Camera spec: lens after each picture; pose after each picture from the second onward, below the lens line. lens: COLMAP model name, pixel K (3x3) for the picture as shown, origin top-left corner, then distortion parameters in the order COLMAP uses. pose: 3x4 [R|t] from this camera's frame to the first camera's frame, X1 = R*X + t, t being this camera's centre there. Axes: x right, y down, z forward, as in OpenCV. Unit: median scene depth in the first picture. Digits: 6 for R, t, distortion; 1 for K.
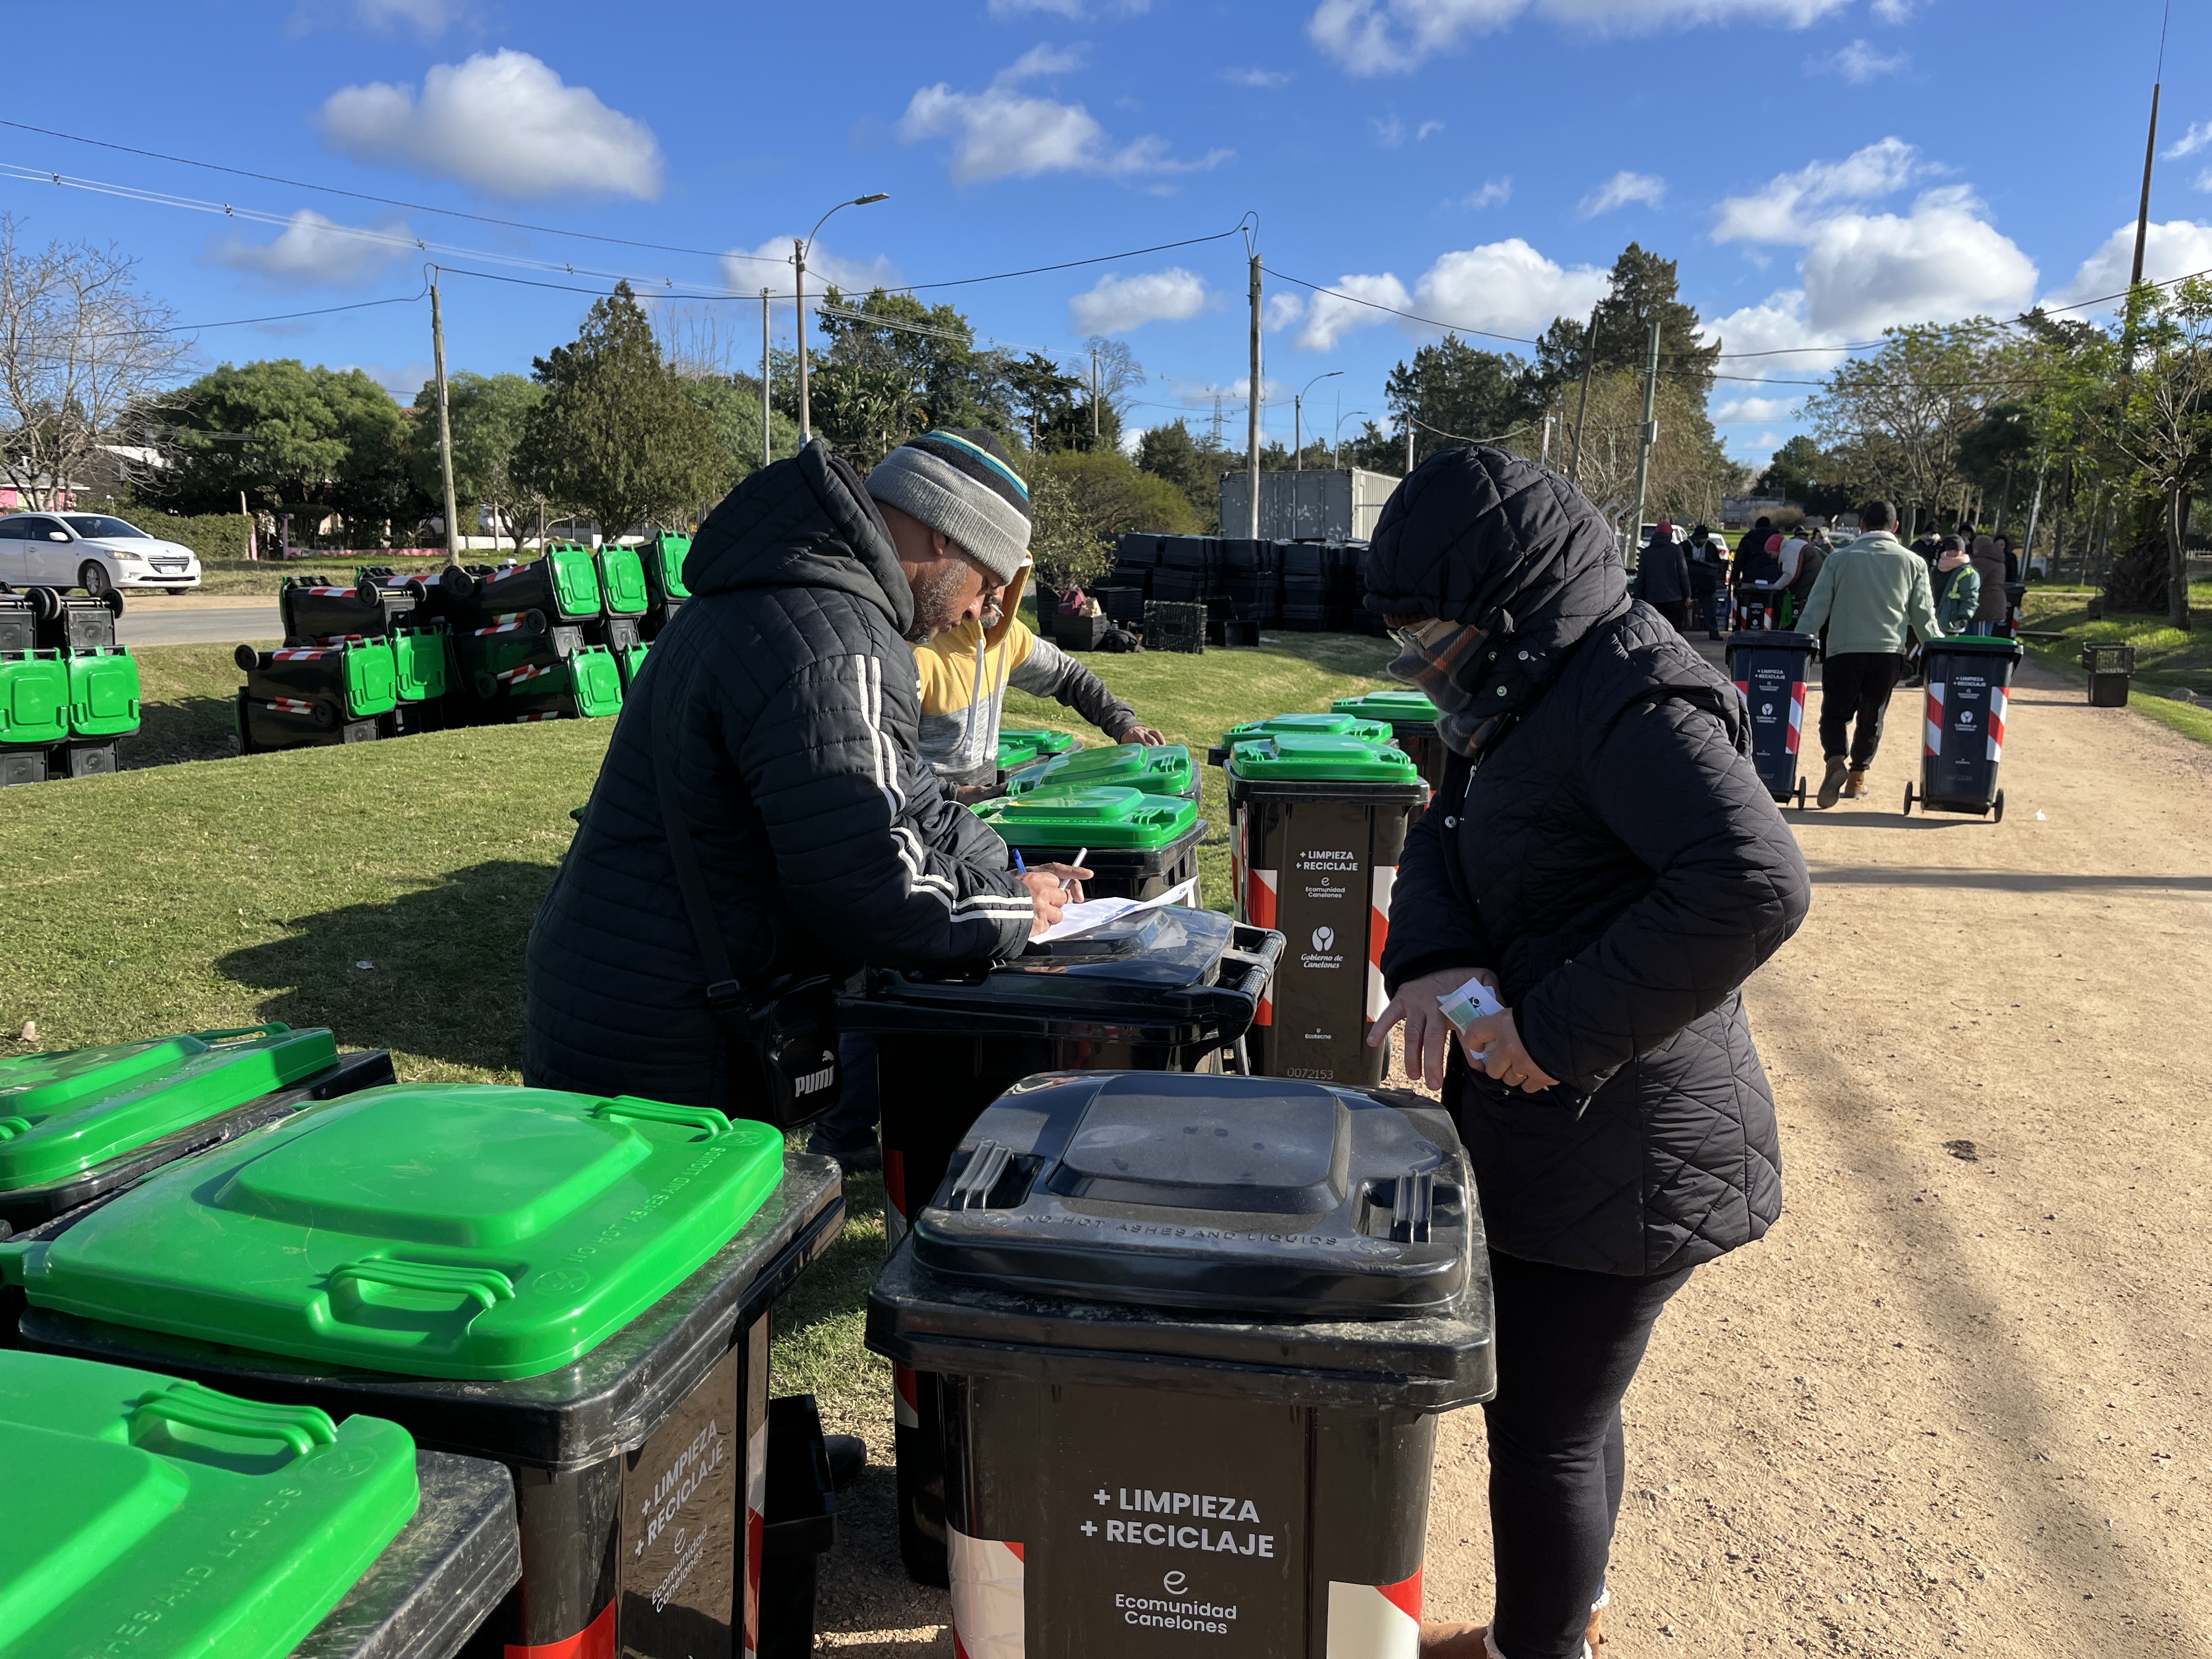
lens RADIAL K [[1680.5, 0, 1116.0], [0, 1680.5, 830.6], [0, 0, 1]] dist [0.006996, 0.001282]
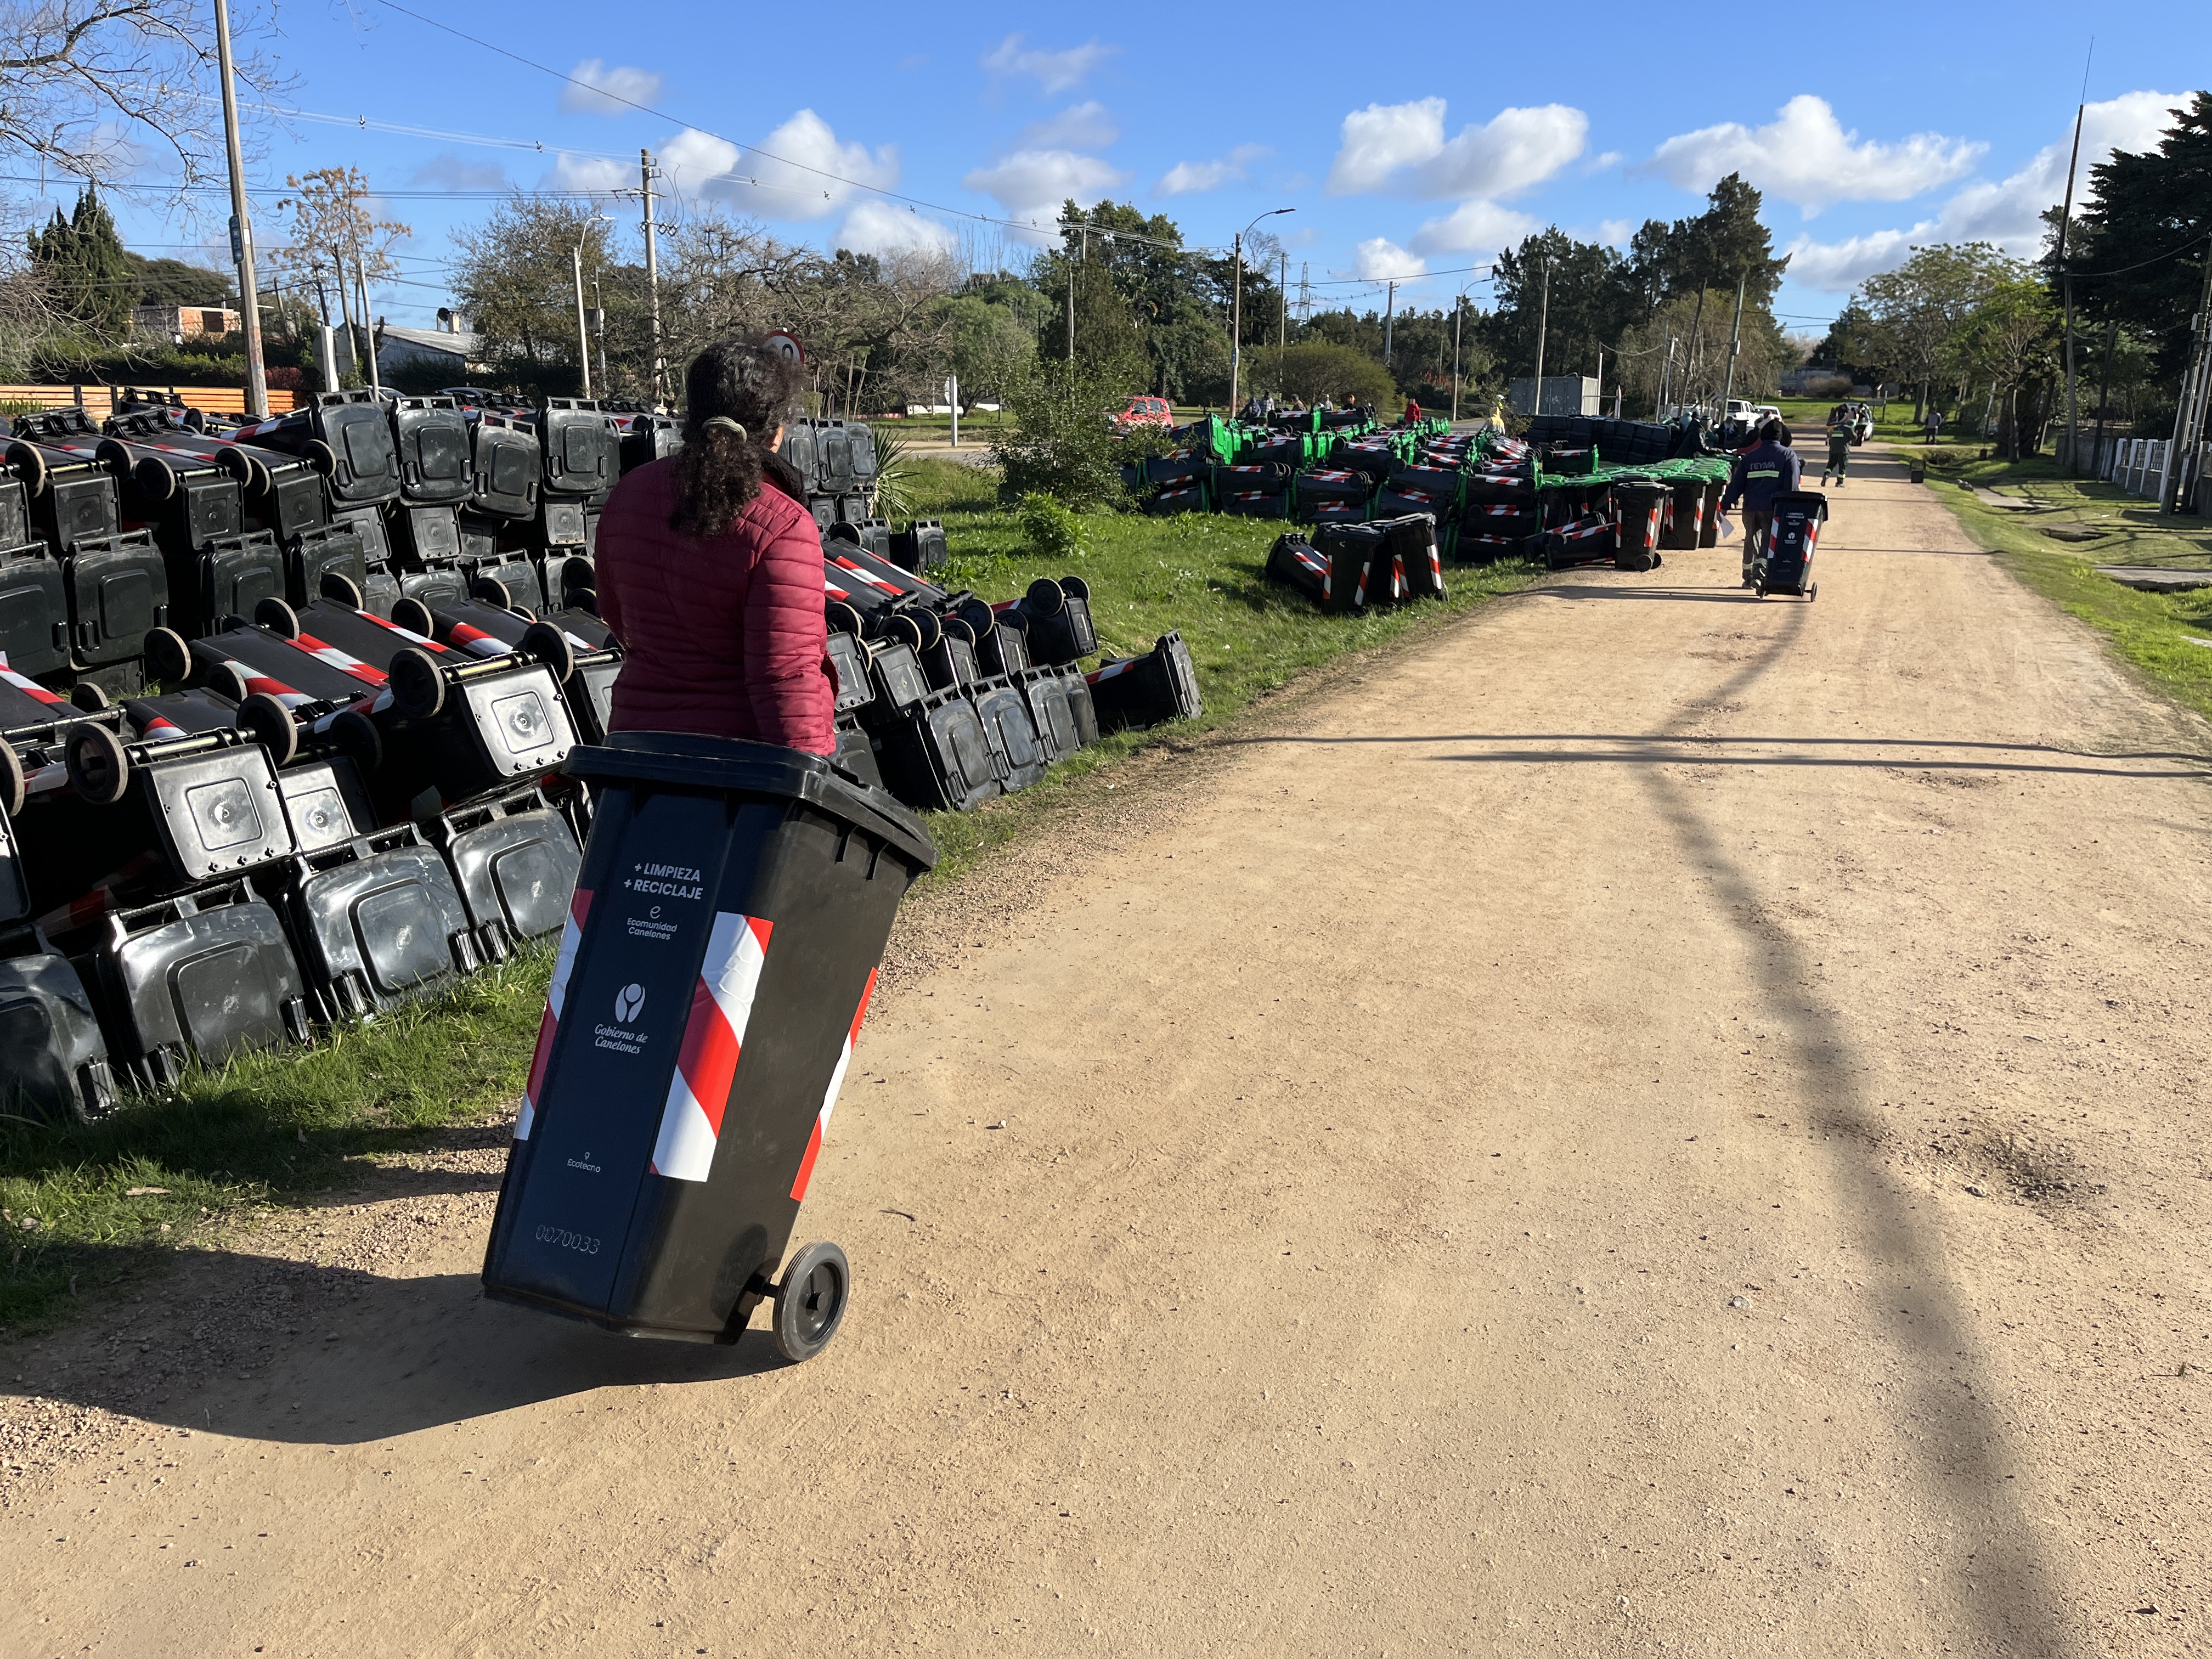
lens RADIAL K [[1680.5, 0, 1095.9], [0, 1680.5, 833.8], [0, 0, 1]] dist [0.006996, 0.001282]
pose [[0.999426, 0.010786, -0.032111, -0.102233], [-0.008108, 0.996567, 0.082395, 0.044011], [0.032889, -0.082087, 0.996082, -0.283449]]
